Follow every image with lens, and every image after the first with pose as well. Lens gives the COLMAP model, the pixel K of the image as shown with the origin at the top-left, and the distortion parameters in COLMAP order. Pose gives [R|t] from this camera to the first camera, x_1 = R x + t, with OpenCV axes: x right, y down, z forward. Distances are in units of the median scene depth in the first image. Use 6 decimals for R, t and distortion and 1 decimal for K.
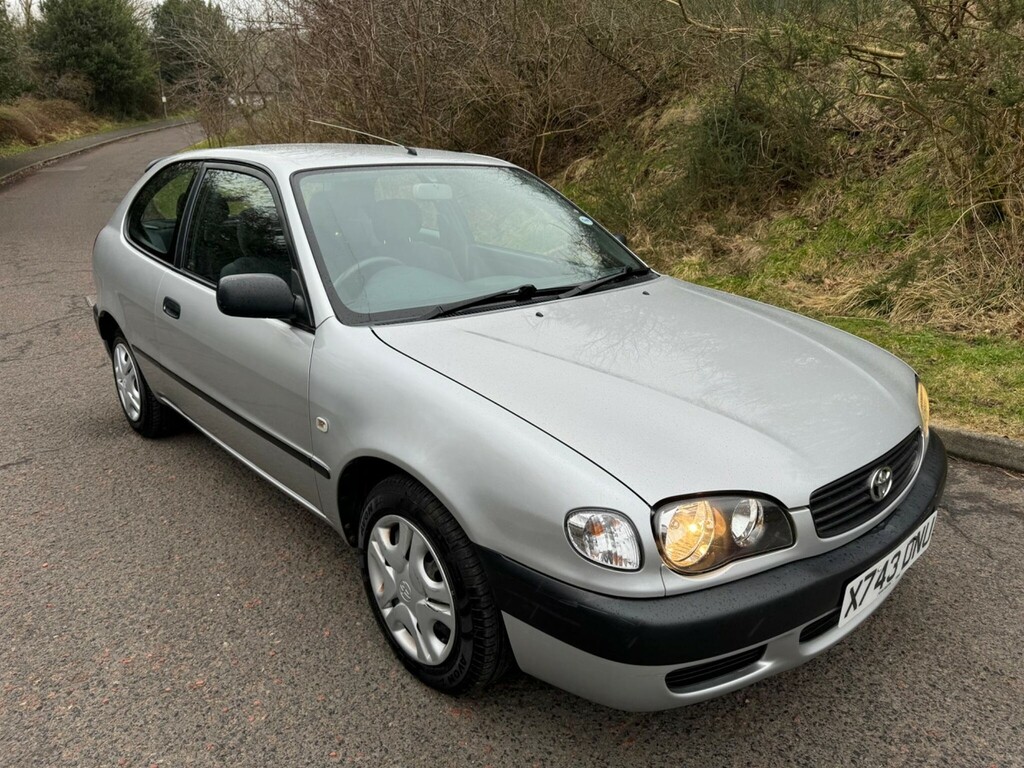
lens RADIAL K [[738.5, 0, 514.2], [0, 738.5, 382.7], [0, 0, 1]] dist [0.017351, -0.021726]
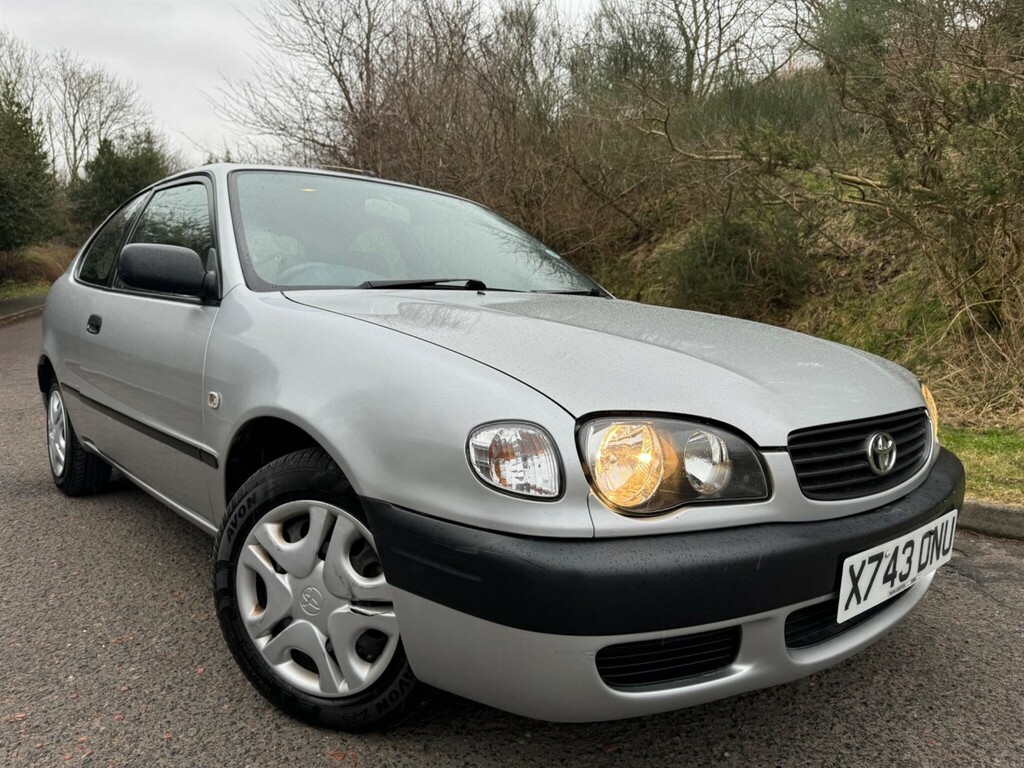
lens RADIAL K [[738.5, 0, 508.5], [0, 738.5, 385.6], [0, 0, 1]] dist [0.017351, -0.021726]
pose [[0.999593, 0.023606, -0.015990, 0.076537], [-0.026401, 0.978095, -0.206478, 0.178428], [0.010766, 0.206816, 0.978321, 0.146936]]
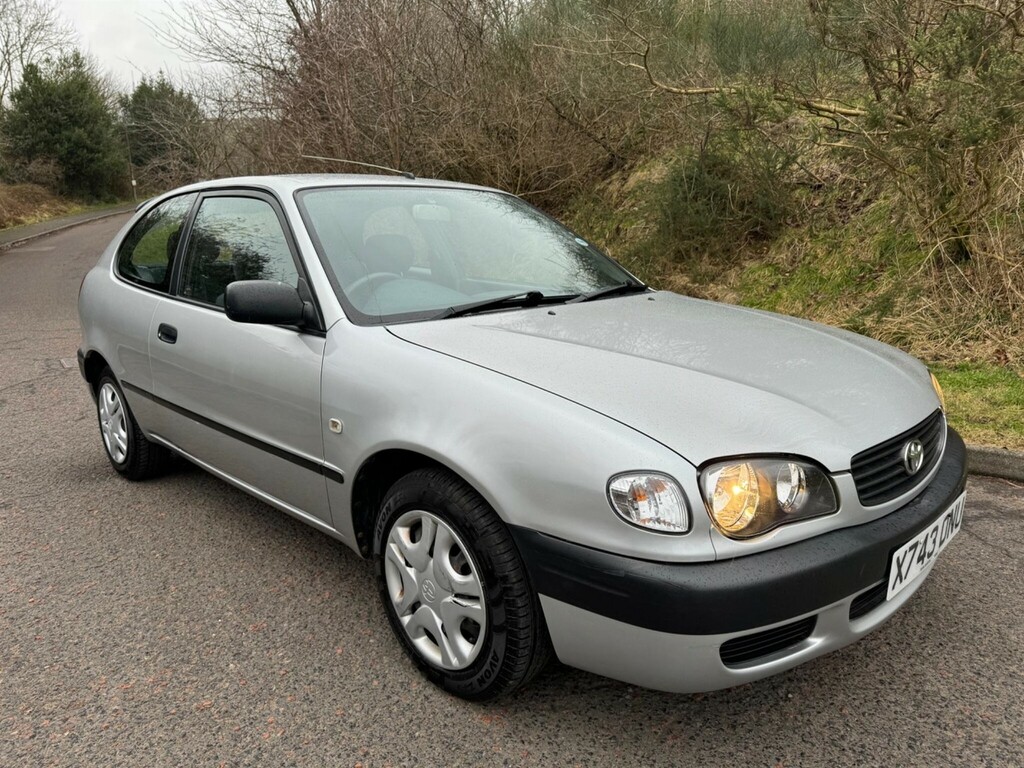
lens RADIAL K [[738.5, 0, 506.0], [0, 738.5, 388.2], [0, 0, 1]] dist [0.017351, -0.021726]
pose [[0.999128, -0.026963, 0.031874, -0.056248], [0.029777, 0.995372, -0.091371, 0.088604], [-0.029263, 0.092240, 0.995307, 0.019289]]
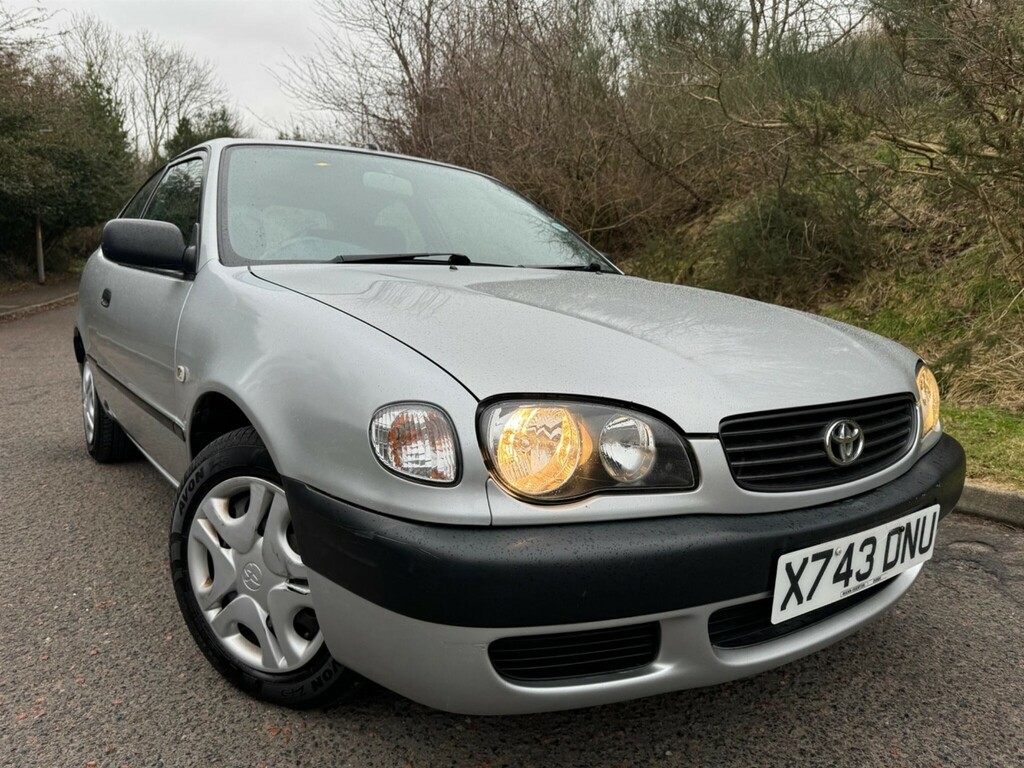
lens RADIAL K [[738.5, 0, 506.4], [0, 738.5, 378.1], [0, 0, 1]] dist [0.017351, -0.021726]
pose [[0.993494, 0.038338, -0.107236, 0.175757], [-0.057175, 0.982271, -0.178536, 0.166668], [0.098490, 0.183506, 0.978072, 0.171547]]
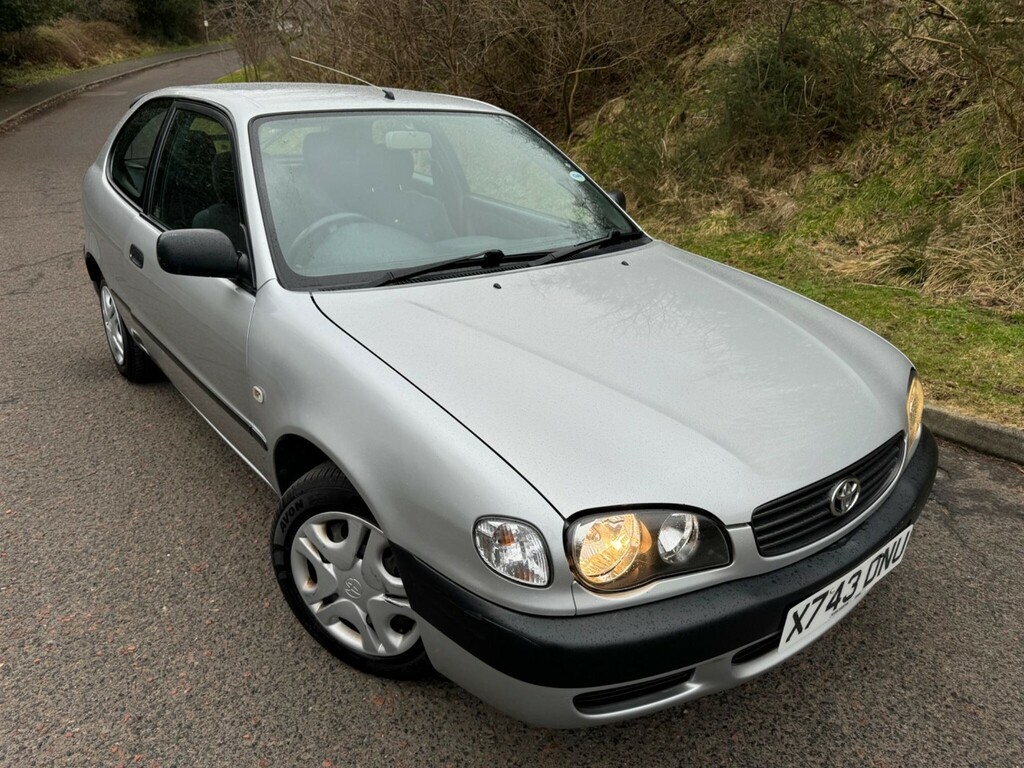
lens RADIAL K [[738.5, 0, 504.8], [0, 738.5, 386.2], [0, 0, 1]] dist [0.017351, -0.021726]
pose [[0.997039, 0.050263, -0.058201, 0.094223], [-0.045288, 0.995448, 0.083854, -0.041060], [0.062151, -0.080970, 0.994777, 0.063710]]
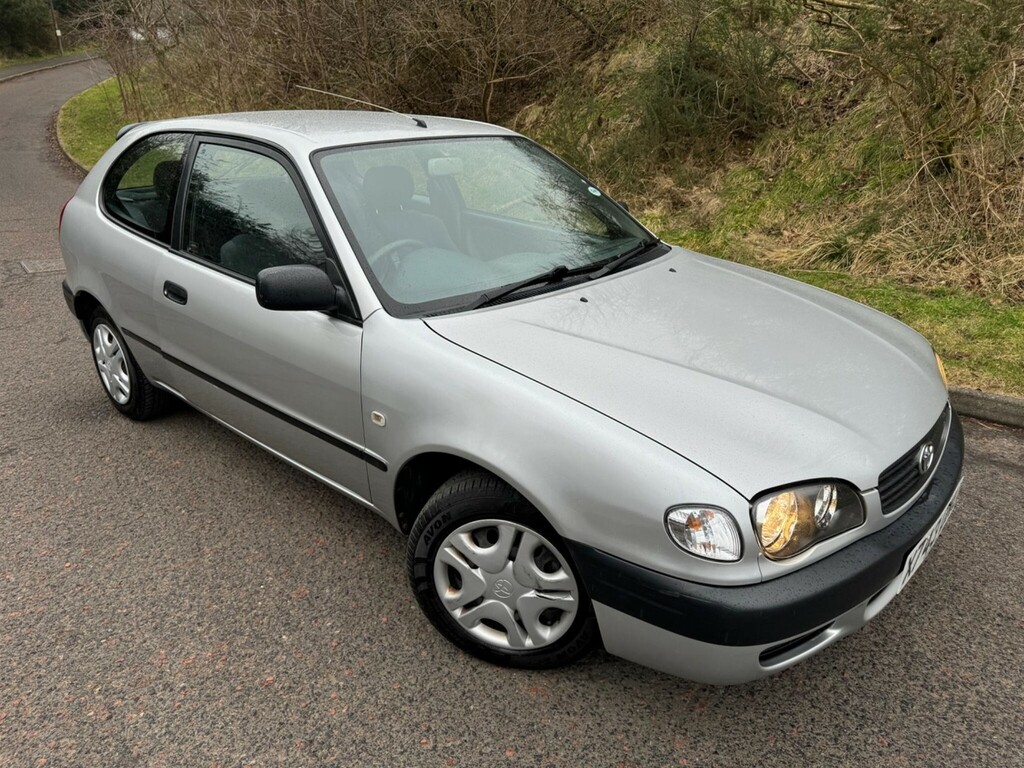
lens RADIAL K [[738.5, 0, 515.6], [0, 738.5, 382.0], [0, 0, 1]] dist [0.017351, -0.021726]
pose [[0.994989, -0.036446, 0.093105, -0.143354], [0.029360, 0.996647, 0.076374, -0.054376], [-0.095576, -0.073258, 0.992723, -0.001747]]
